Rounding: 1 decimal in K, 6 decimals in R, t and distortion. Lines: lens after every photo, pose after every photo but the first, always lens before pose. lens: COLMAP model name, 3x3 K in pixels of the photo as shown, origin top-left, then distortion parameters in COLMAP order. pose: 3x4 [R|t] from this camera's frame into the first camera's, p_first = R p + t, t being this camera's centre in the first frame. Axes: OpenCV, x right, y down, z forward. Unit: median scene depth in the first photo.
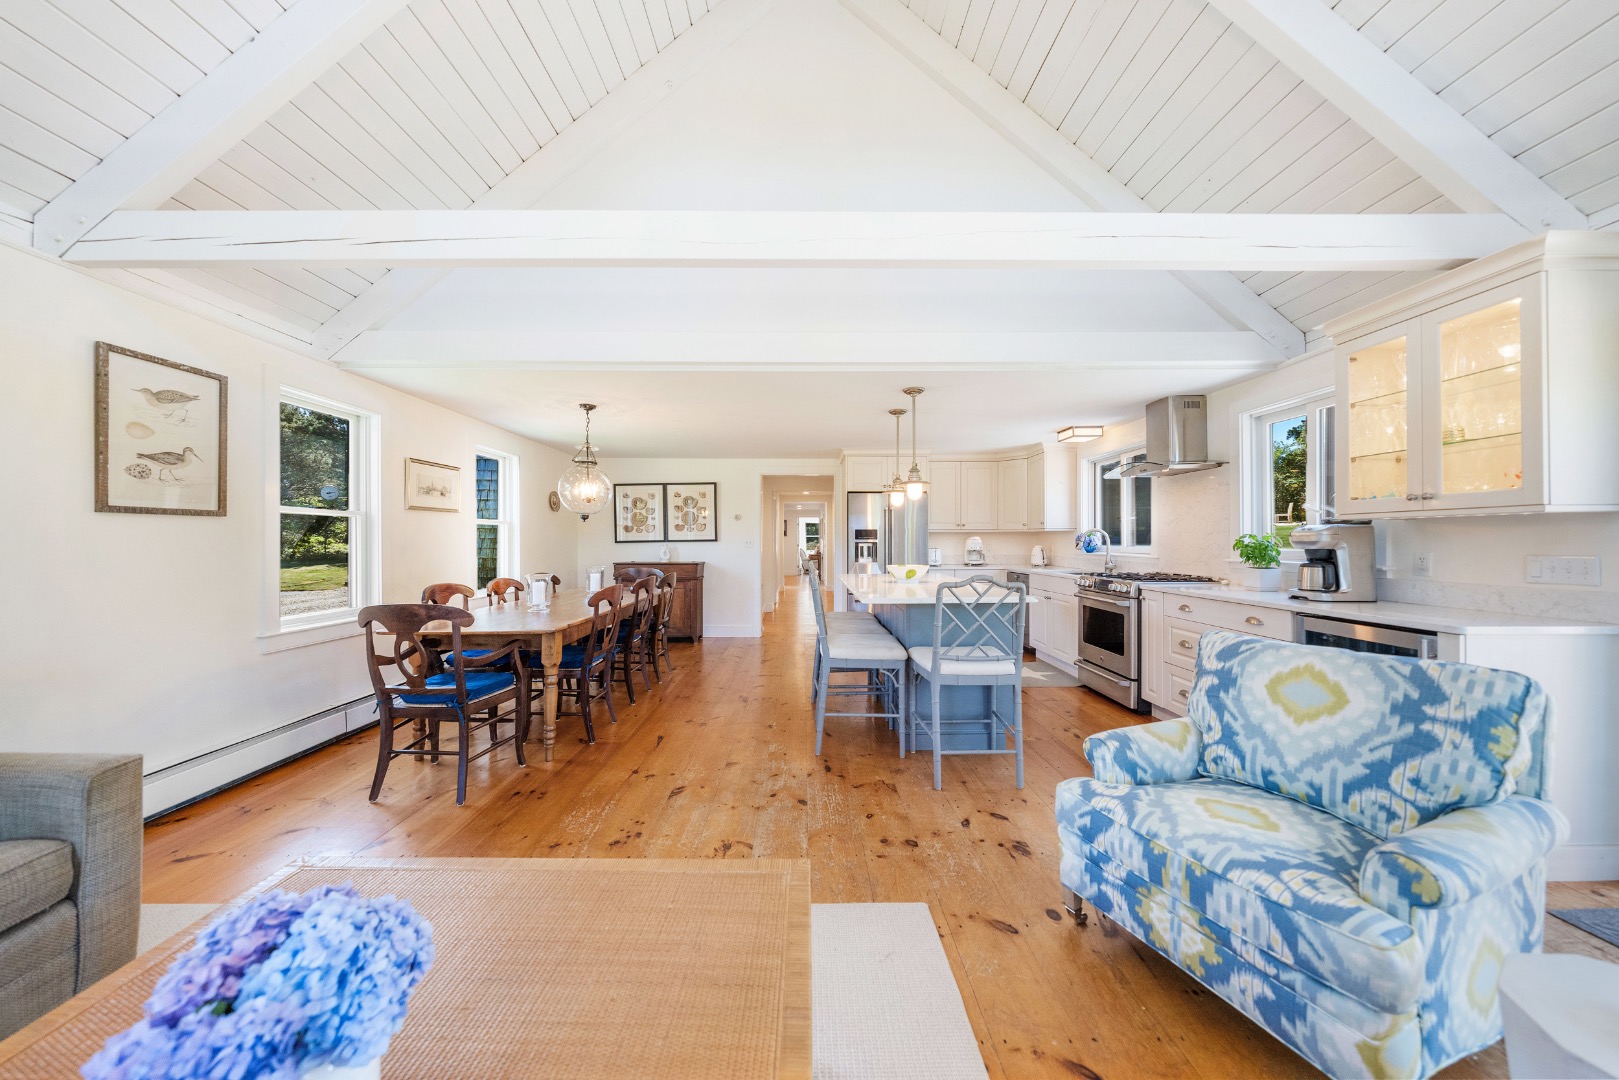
lens RADIAL K [[554.7, 0, 802.3], [0, 554.7, 540.3], [0, 0, 1]] dist [-0.002339, -0.000119]
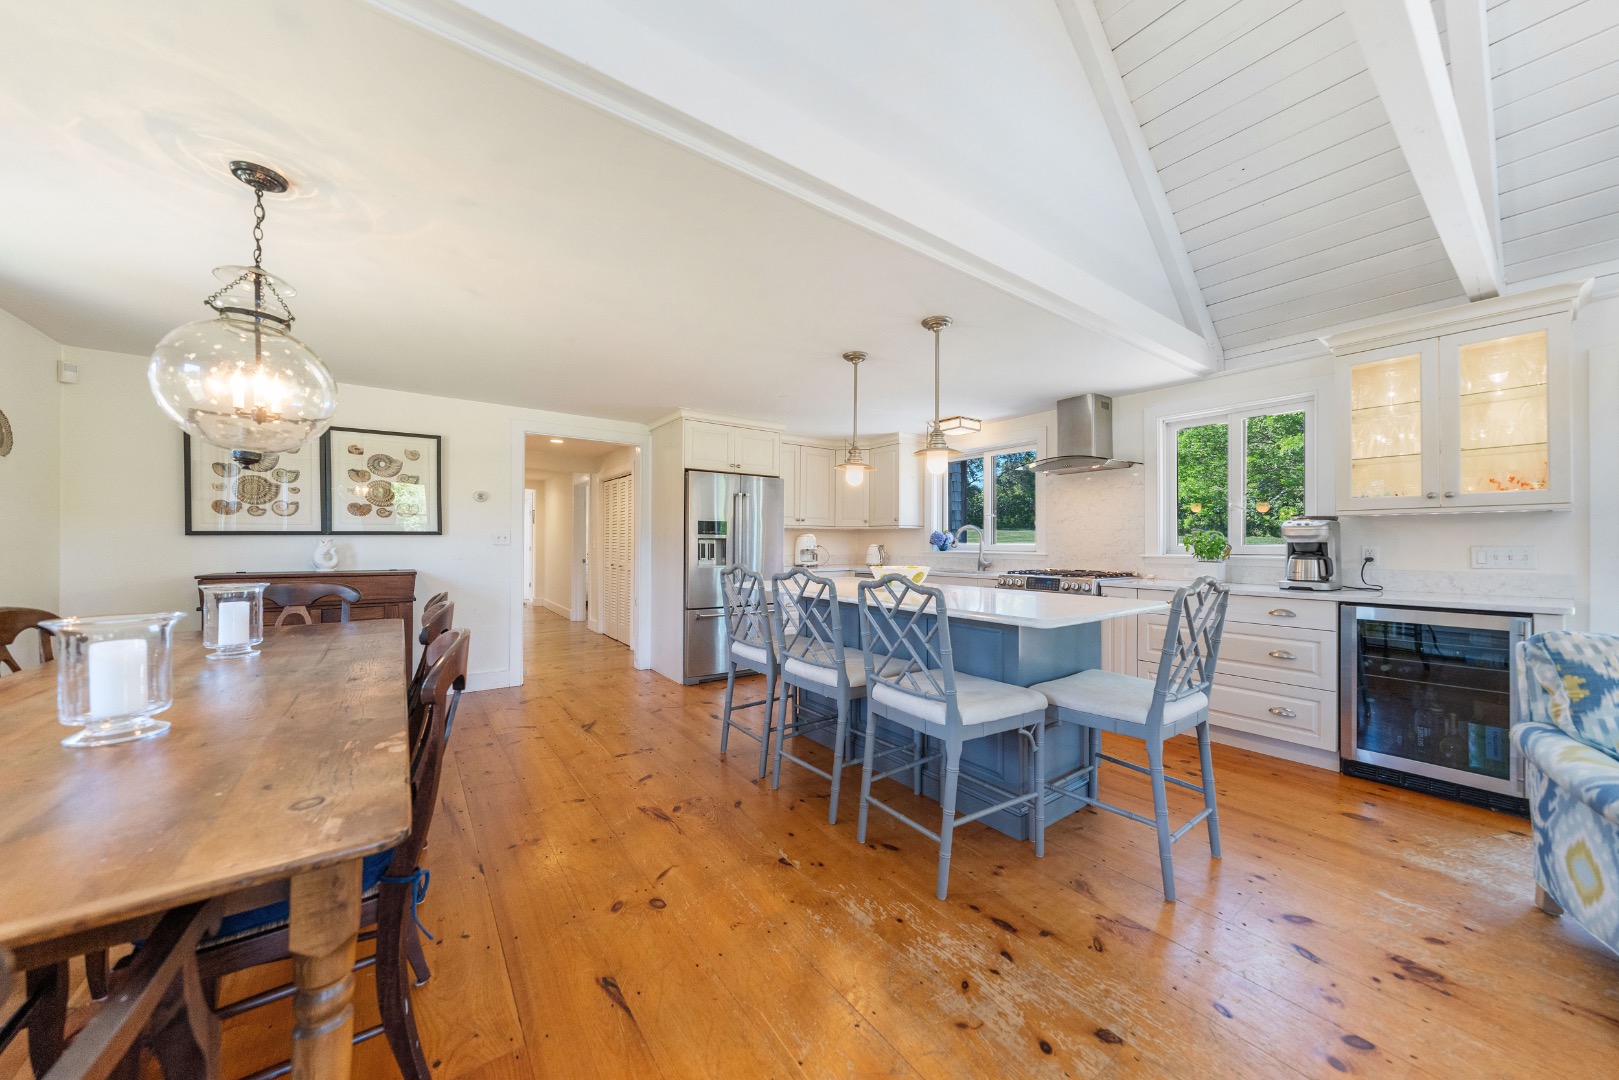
lens RADIAL K [[554.7, 0, 816.7], [0, 554.7, 537.7], [0, 0, 1]] dist [-0.002339, -0.000119]
pose [[0.796459, 0.013433, 0.604543, -0.283343], [-0.006258, 0.999883, -0.013974, 0.015773], [-0.604660, 0.007346, 0.796450, 0.413455]]
